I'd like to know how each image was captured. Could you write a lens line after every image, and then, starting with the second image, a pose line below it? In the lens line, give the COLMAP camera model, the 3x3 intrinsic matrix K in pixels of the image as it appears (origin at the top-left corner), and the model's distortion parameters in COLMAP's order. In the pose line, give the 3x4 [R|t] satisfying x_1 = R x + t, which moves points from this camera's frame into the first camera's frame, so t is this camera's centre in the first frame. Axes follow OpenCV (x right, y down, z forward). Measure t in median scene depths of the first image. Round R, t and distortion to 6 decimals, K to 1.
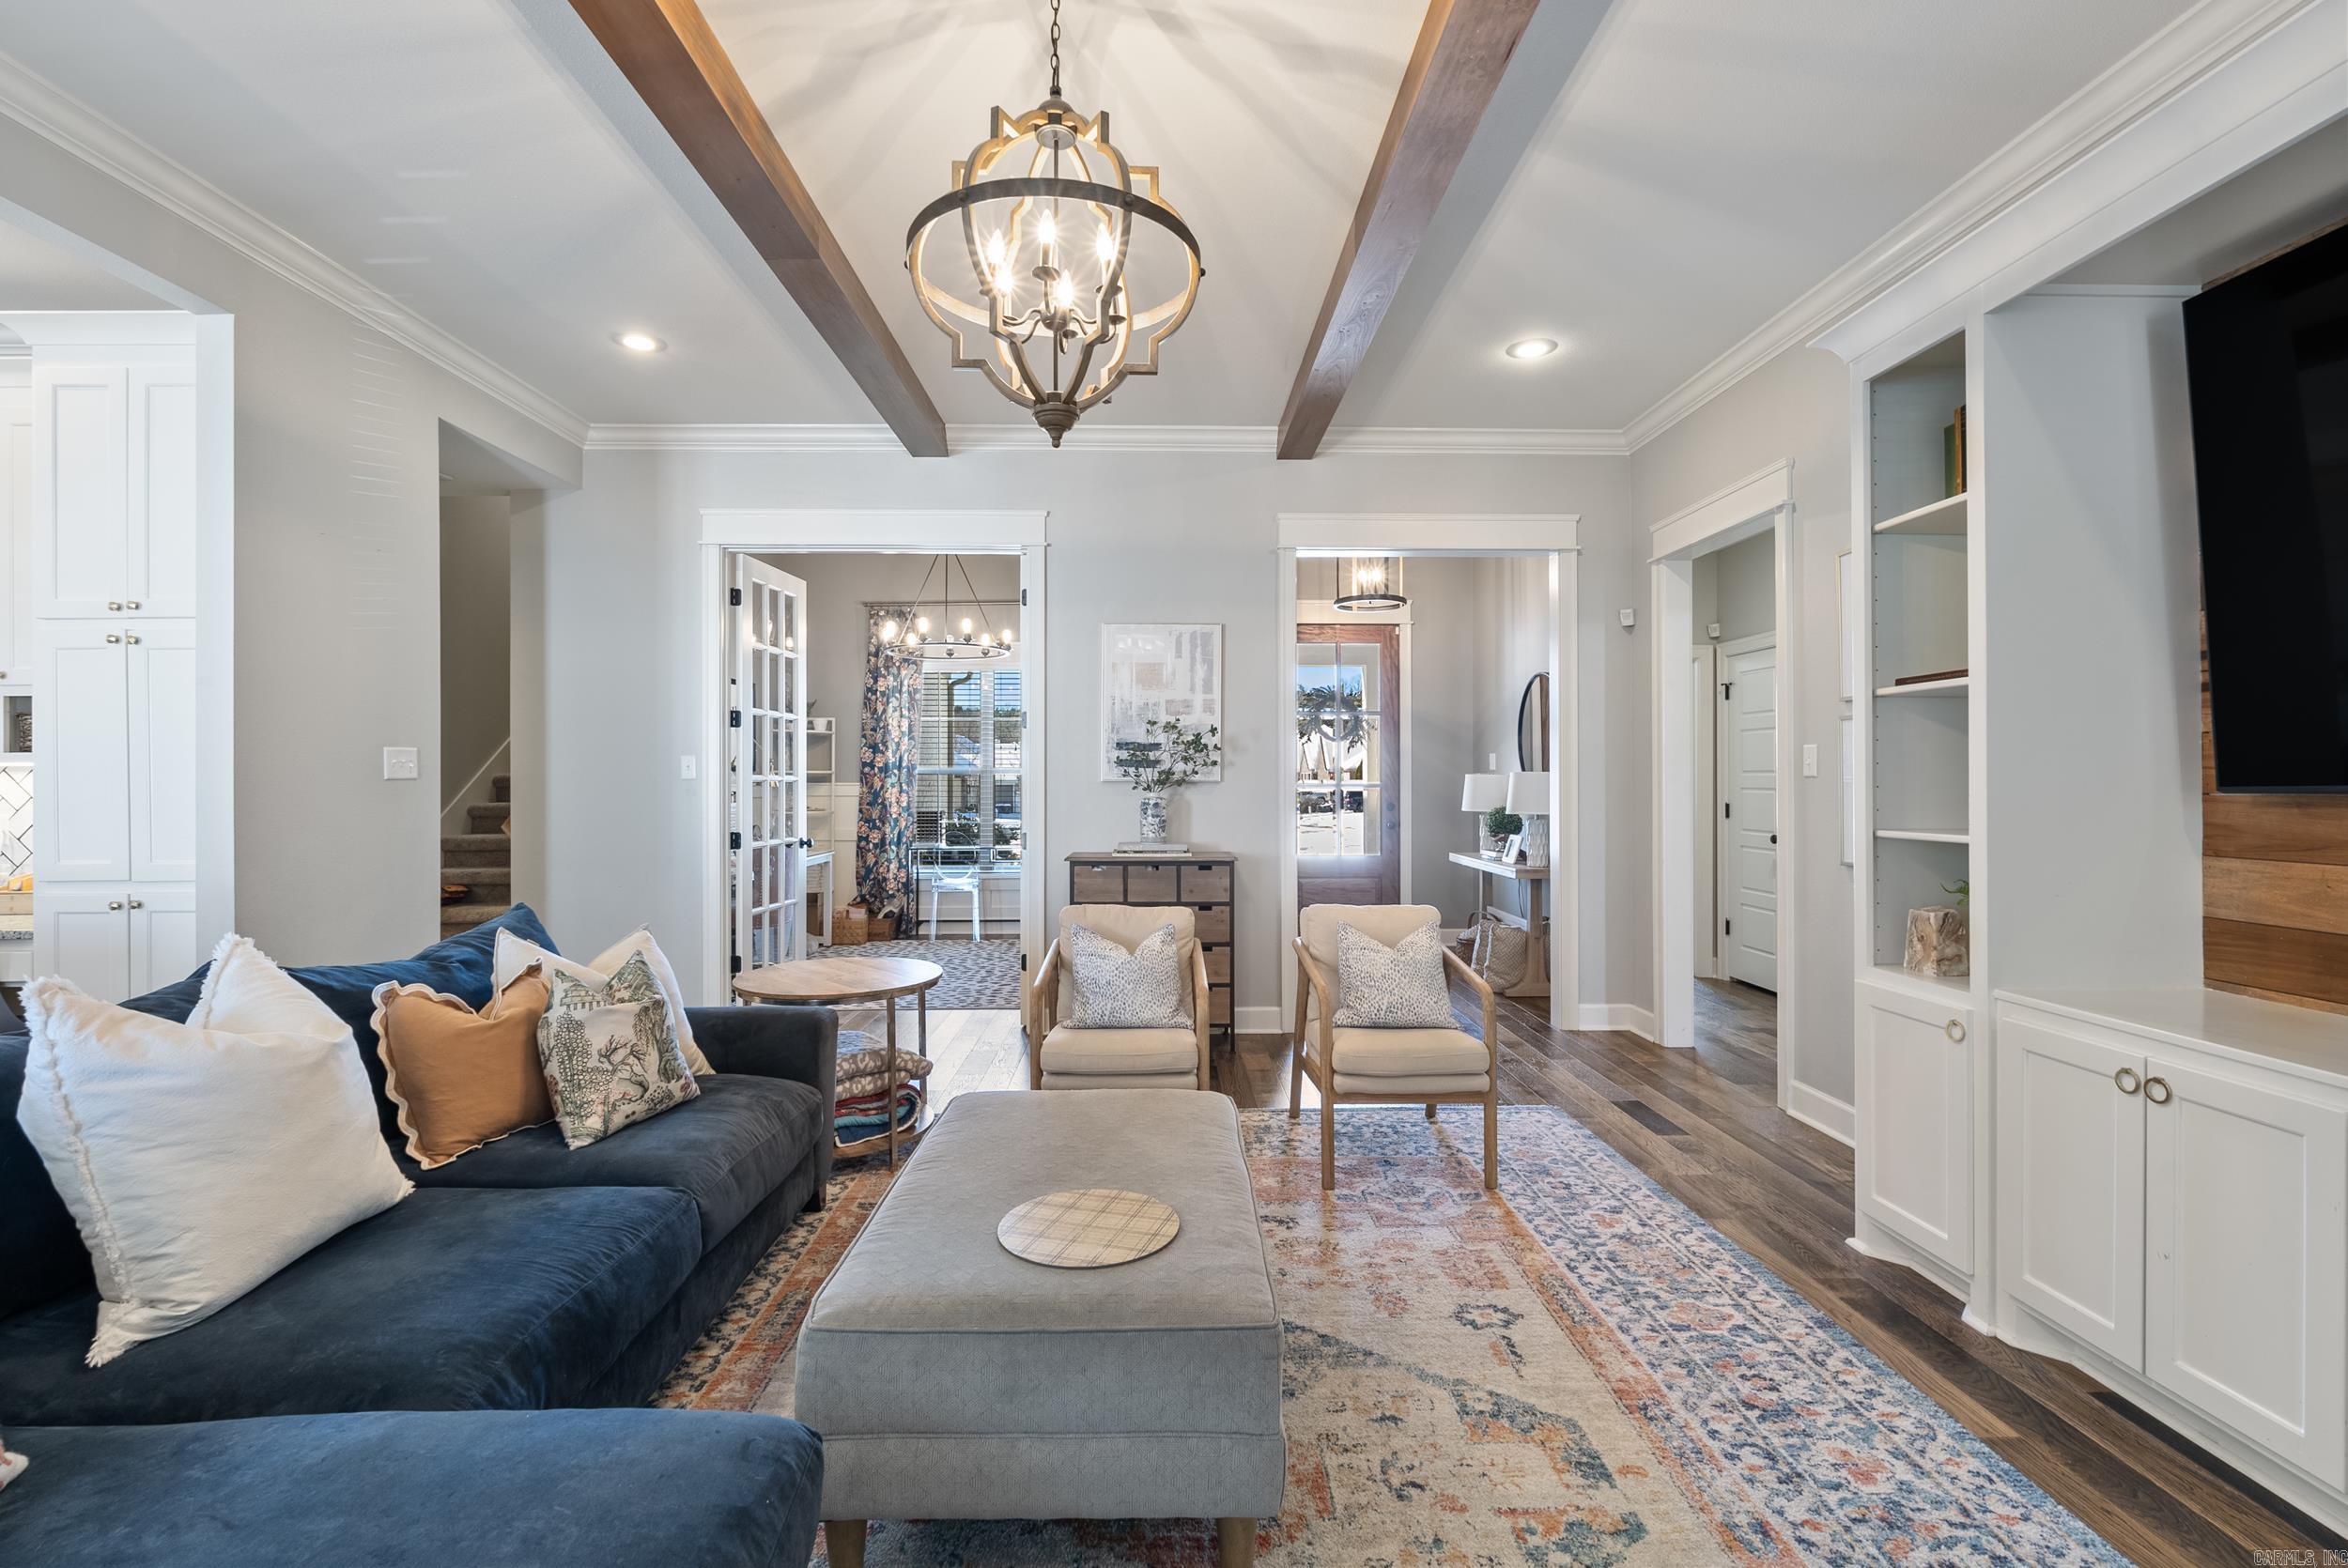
lens RADIAL K [[1032.8, 0, 1176.1], [0, 1032.8, 778.3], [0, 0, 1]] dist [-0.006807, 0.000894]
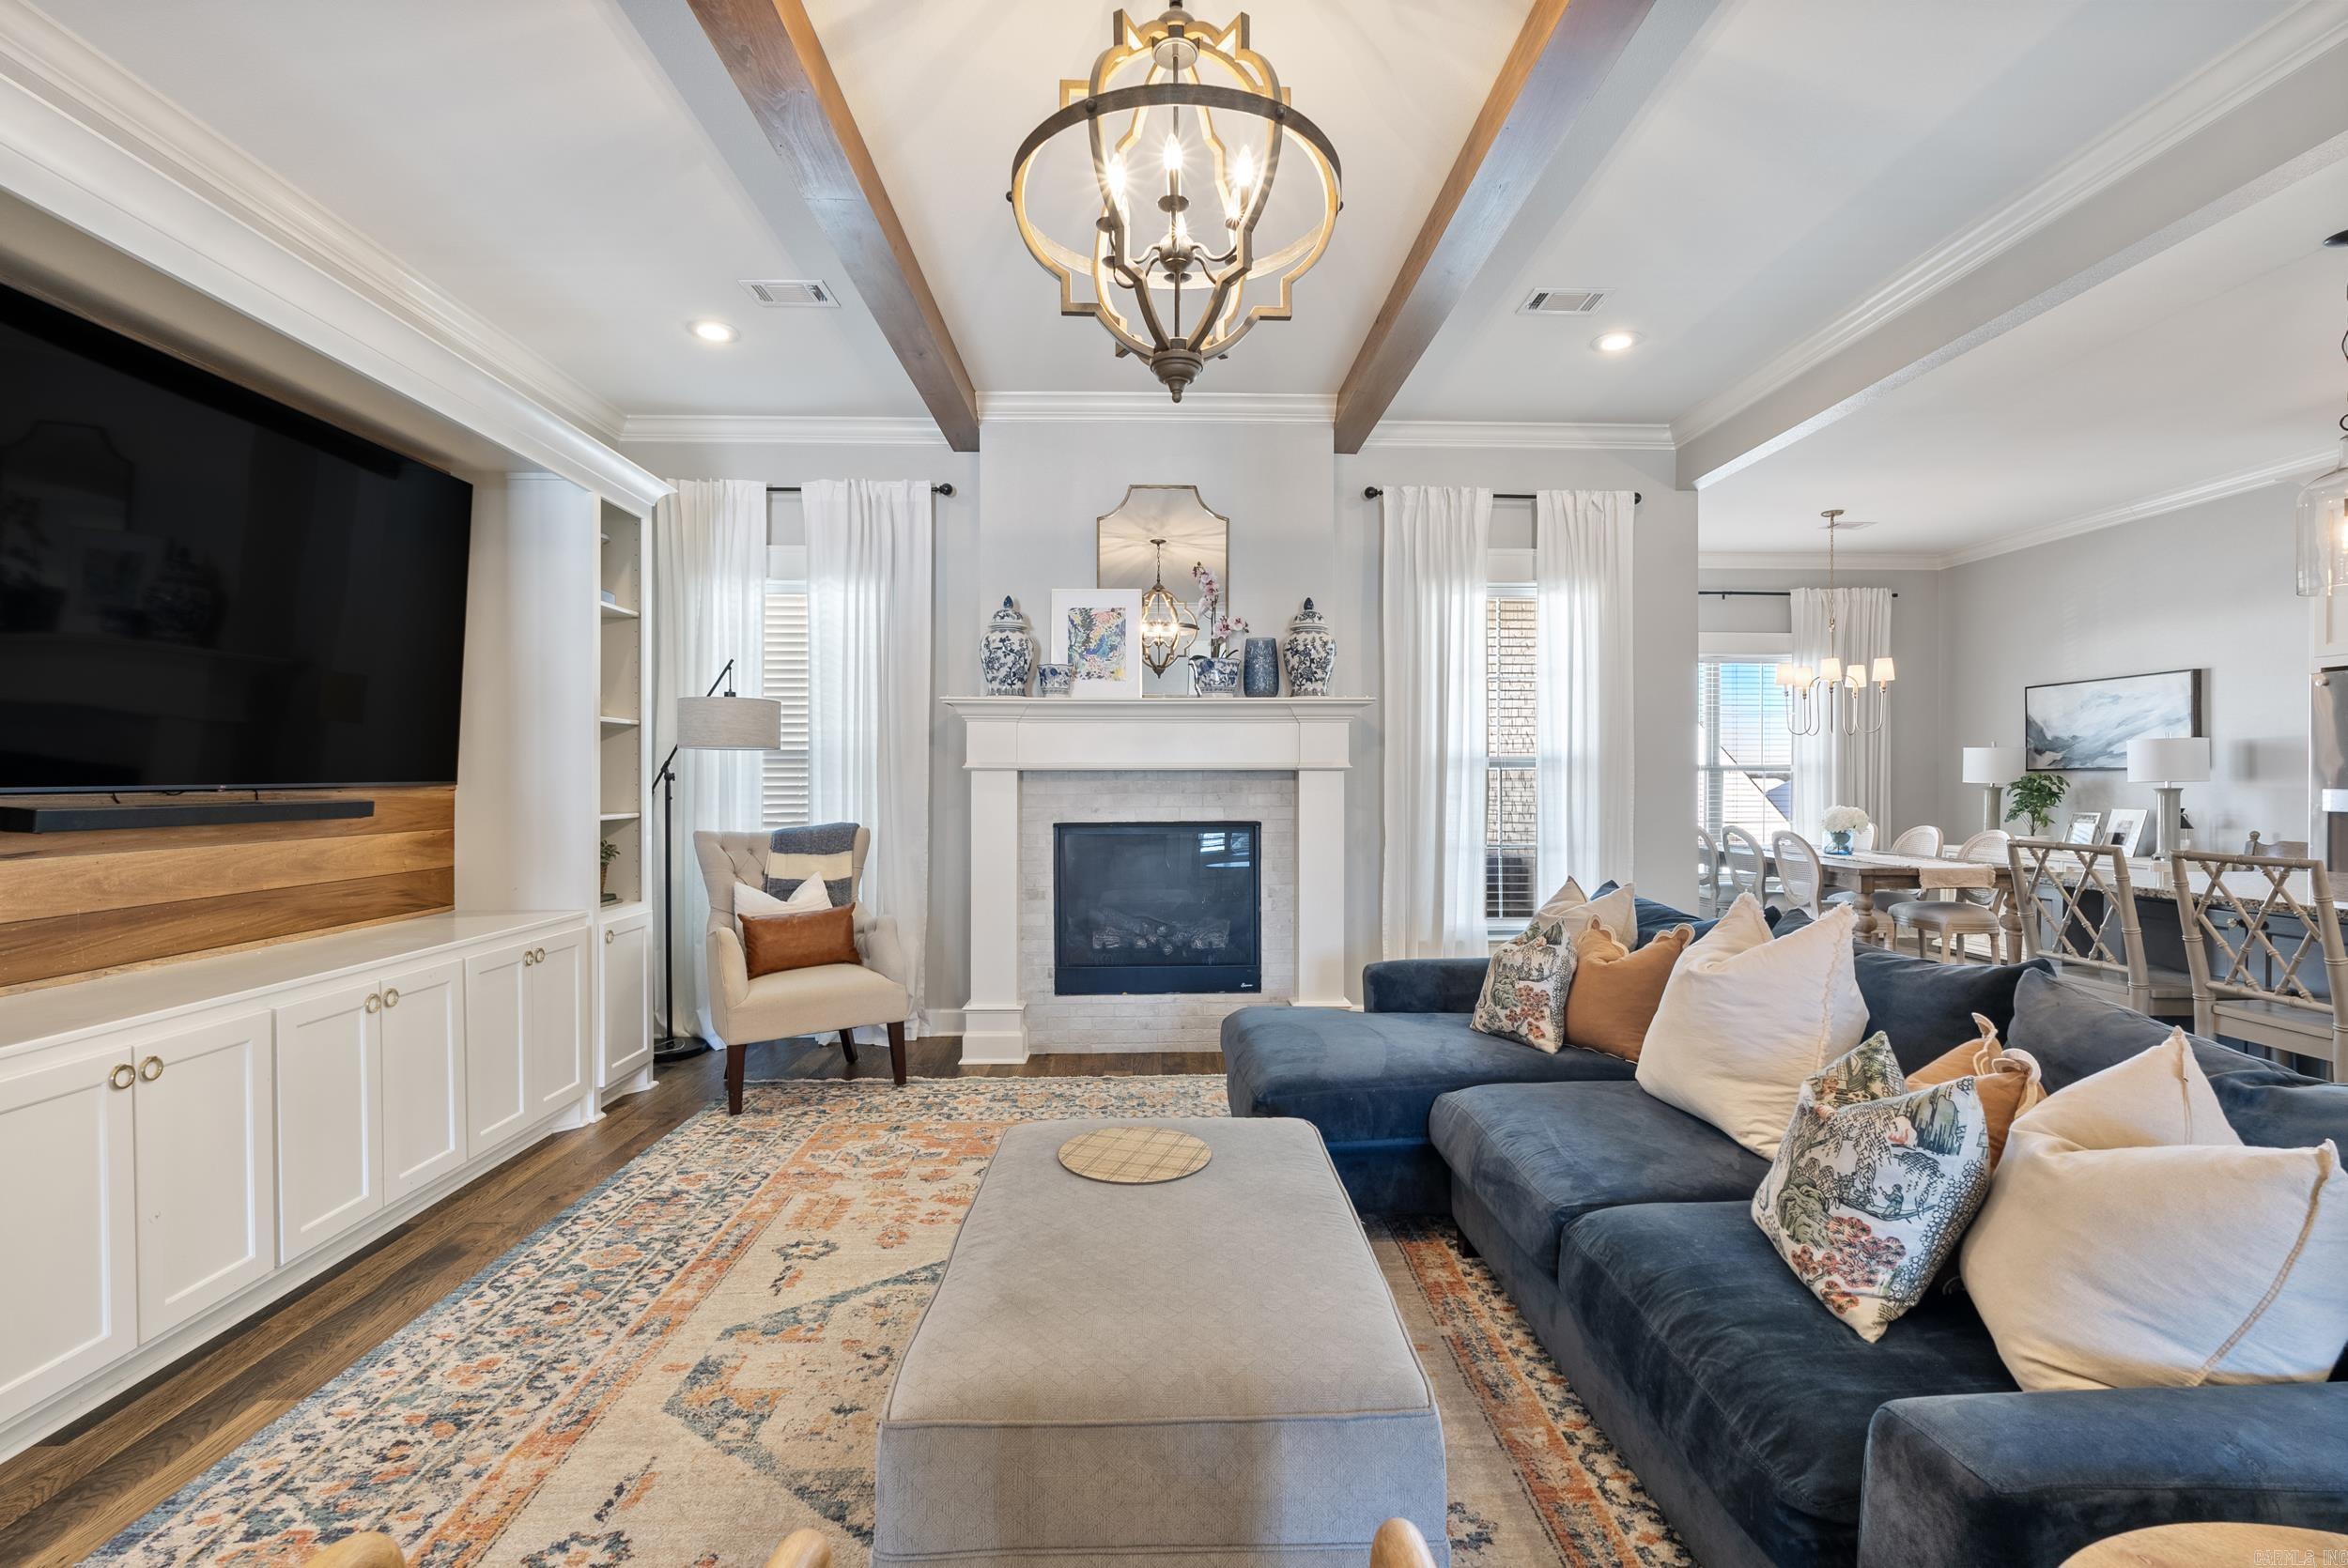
lens RADIAL K [[1031.7, 0, 1176.5], [0, 1031.7, 783.8], [0, 0, 1]] dist [-0.007562, 0.001409]
pose [[-0.999961, 0.004564, -0.007527, -0.047529], [0.004559, 0.999989, 0.000718, 0.002882], [0.007531, 0.000683, -0.999971, 0.830517]]
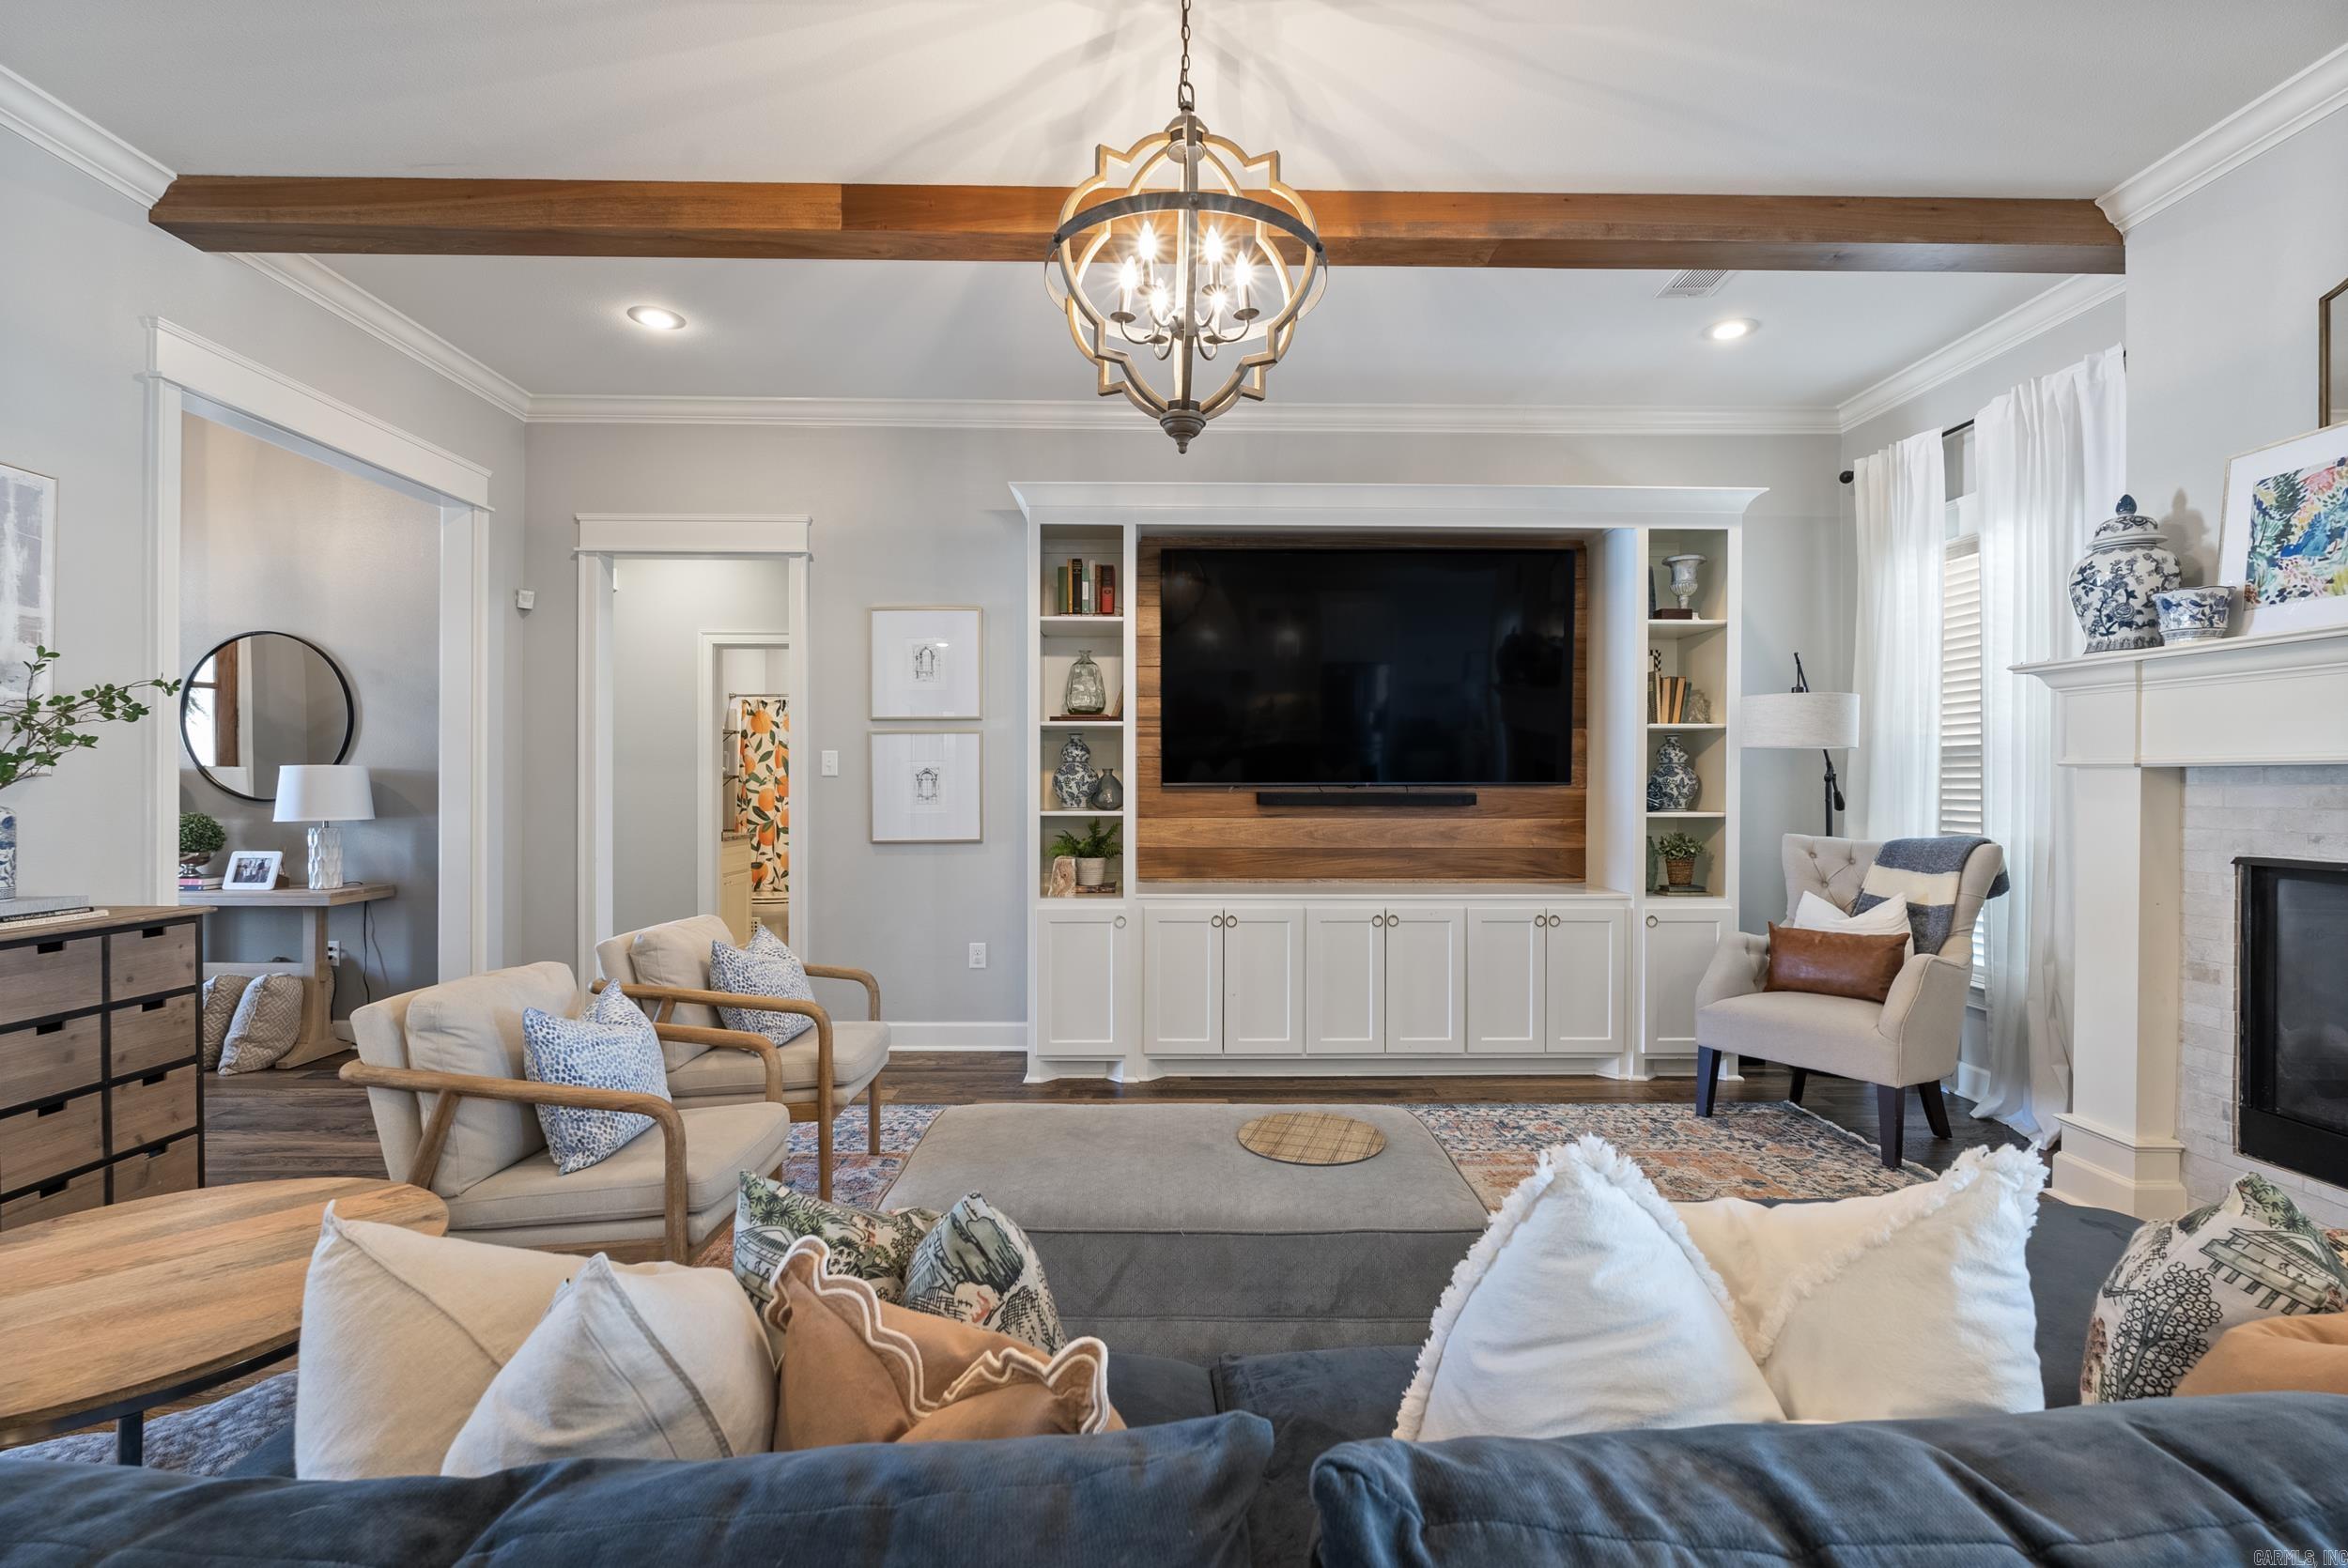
lens RADIAL K [[1033.8, 0, 1177.2], [0, 1033.8, 784.4], [0, 0, 1]] dist [-0.006040, 0.000385]
pose [[0.005056, -0.000791, 0.999987, -0.504239], [-0.006627, 0.999978, 0.000824, 0.003642], [-0.999965, -0.006631, 0.005051, 0.439641]]
